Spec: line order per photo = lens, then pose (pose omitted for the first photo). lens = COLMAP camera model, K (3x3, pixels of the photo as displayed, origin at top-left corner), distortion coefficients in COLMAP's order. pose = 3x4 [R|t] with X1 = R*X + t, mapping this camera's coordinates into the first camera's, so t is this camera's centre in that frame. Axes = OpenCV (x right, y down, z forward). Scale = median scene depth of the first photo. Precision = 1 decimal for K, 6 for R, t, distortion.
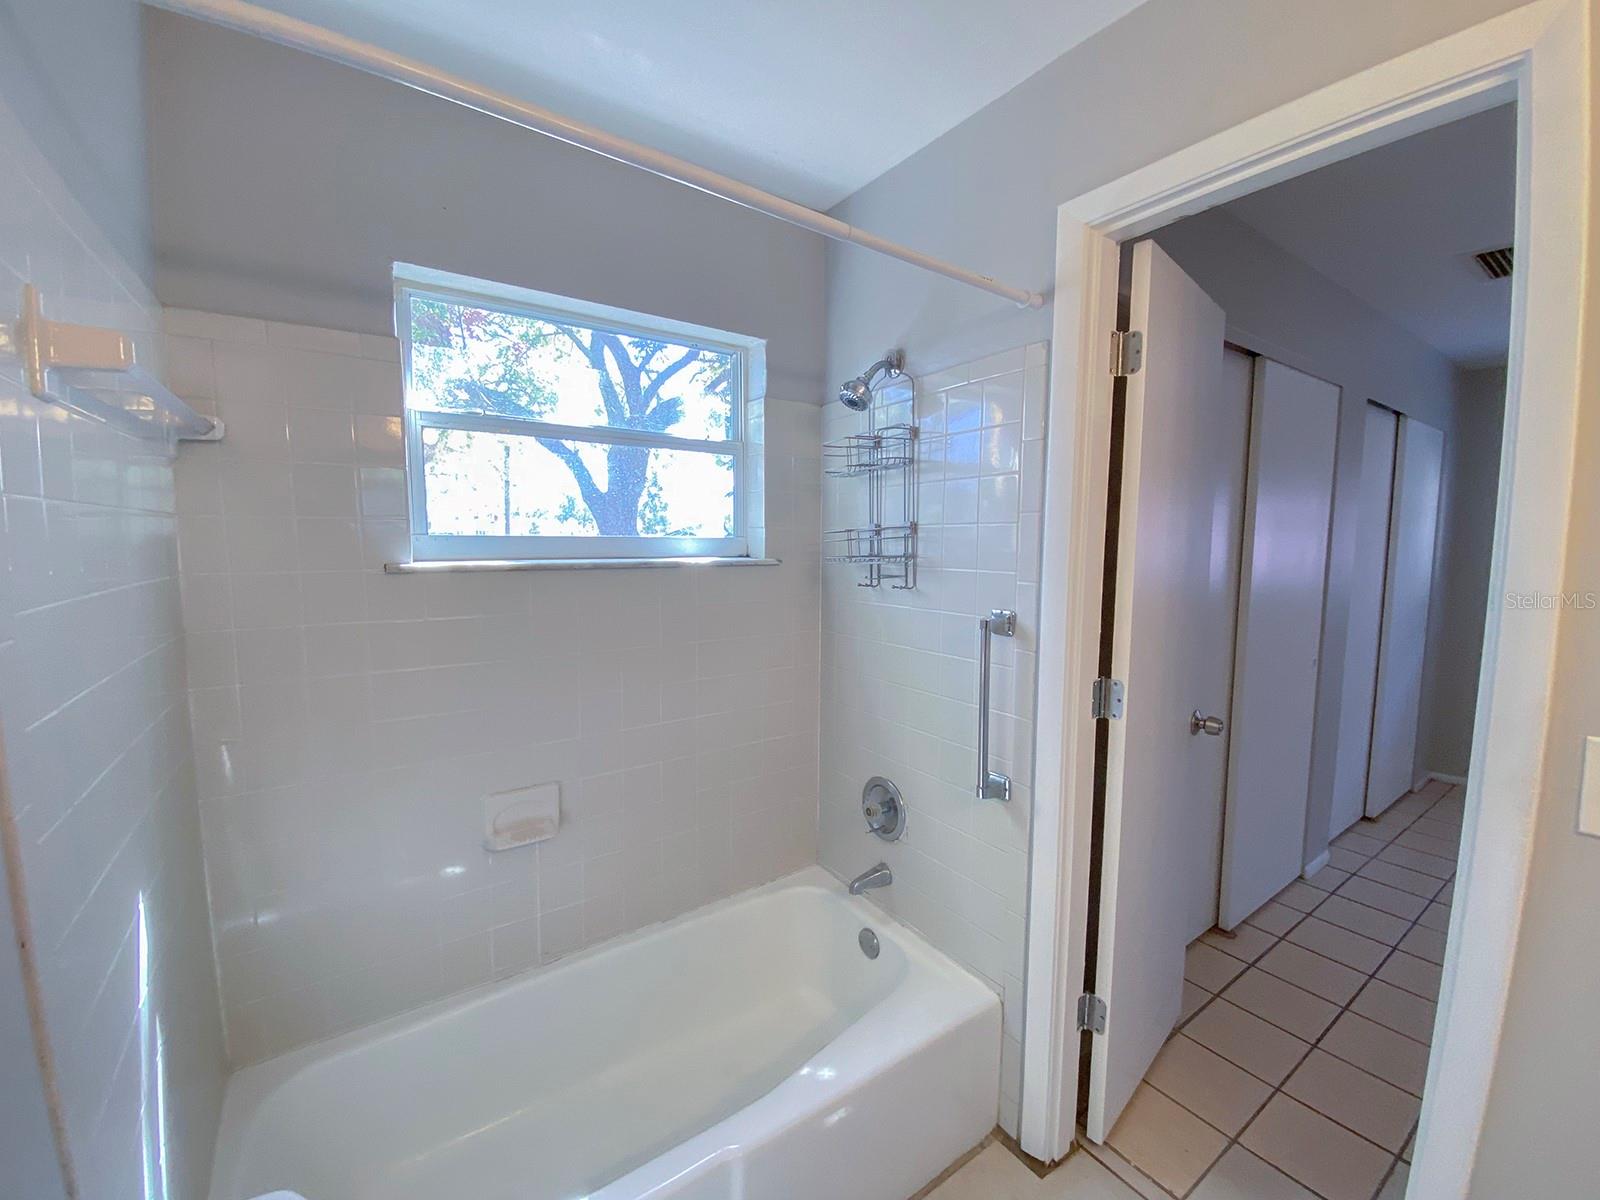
lens RADIAL K [[665.3, 0, 798.4], [0, 665.3, 591.0], [0, 0, 1]] dist [0.023041, -0.020135]
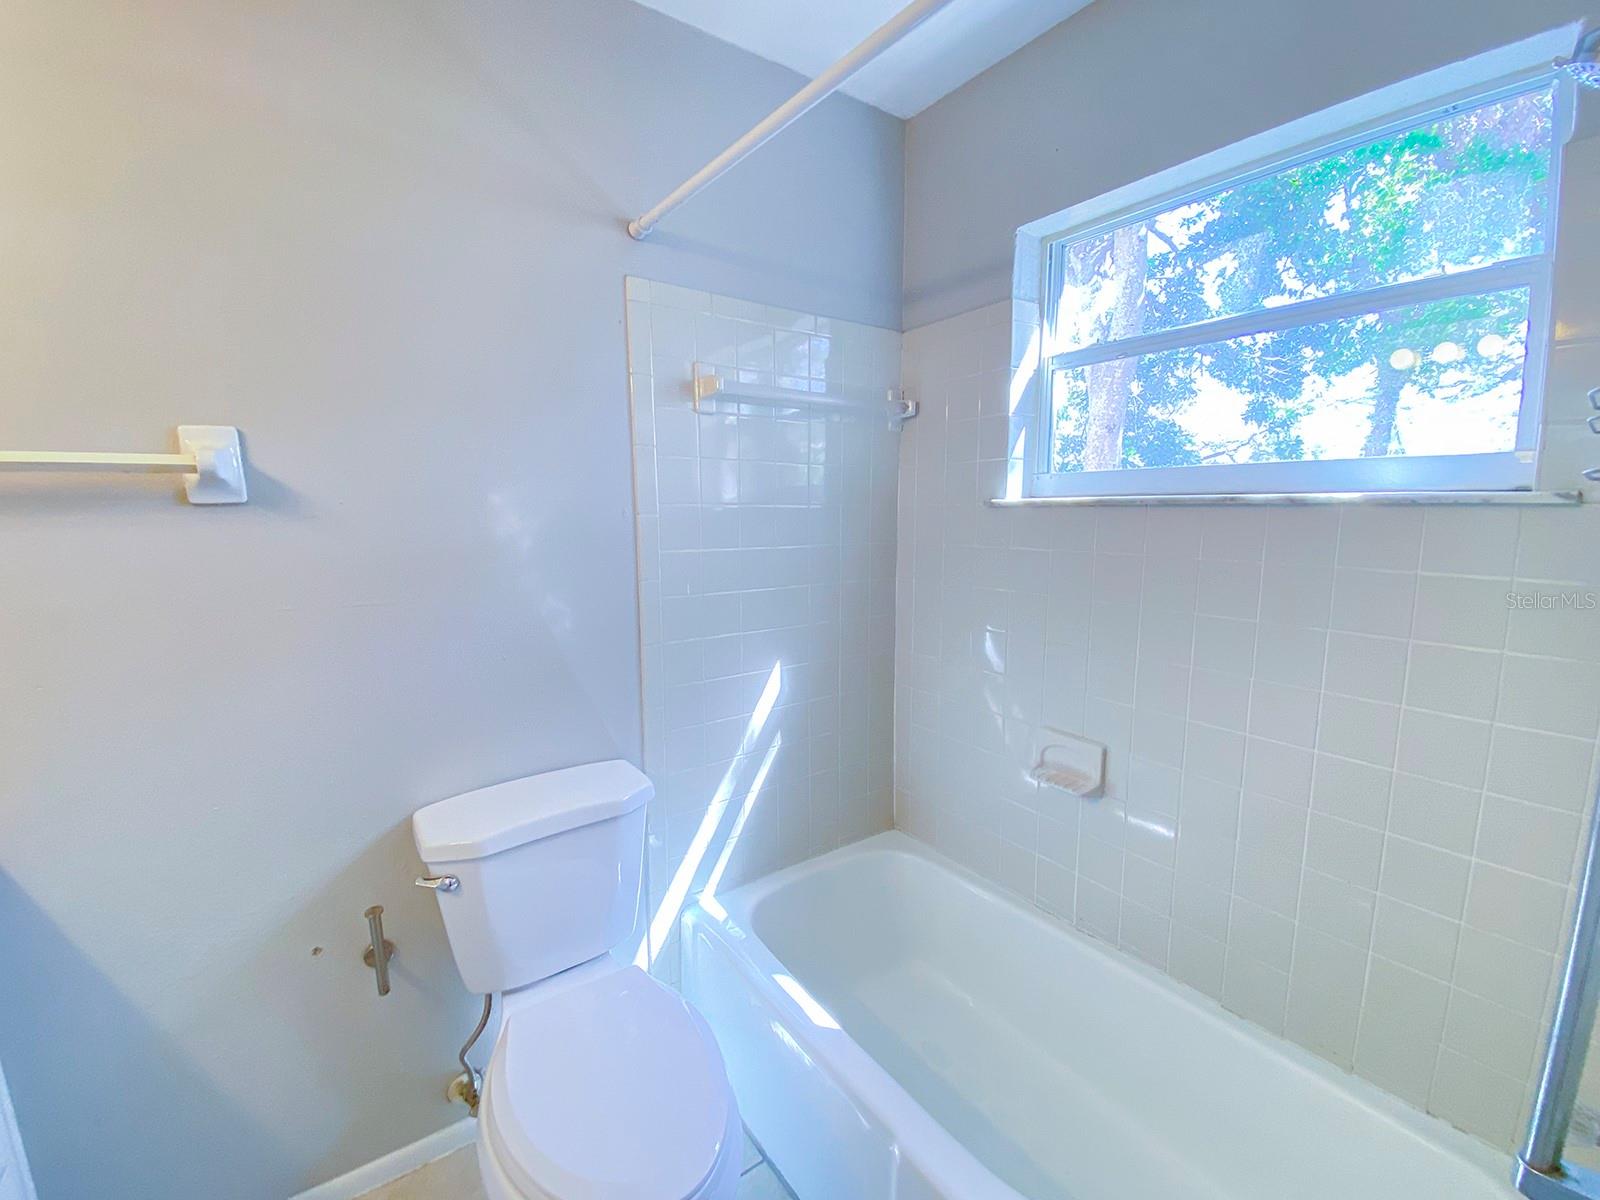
lens RADIAL K [[665.3, 0, 798.4], [0, 665.3, 591.0], [0, 0, 1]] dist [0.023041, -0.020135]
pose [[0.013254, 0.117837, -0.992945, 0.504842], [-0.082850, 0.989747, 0.116351, 0.011815], [0.996474, 0.080724, 0.022881, 0.564081]]
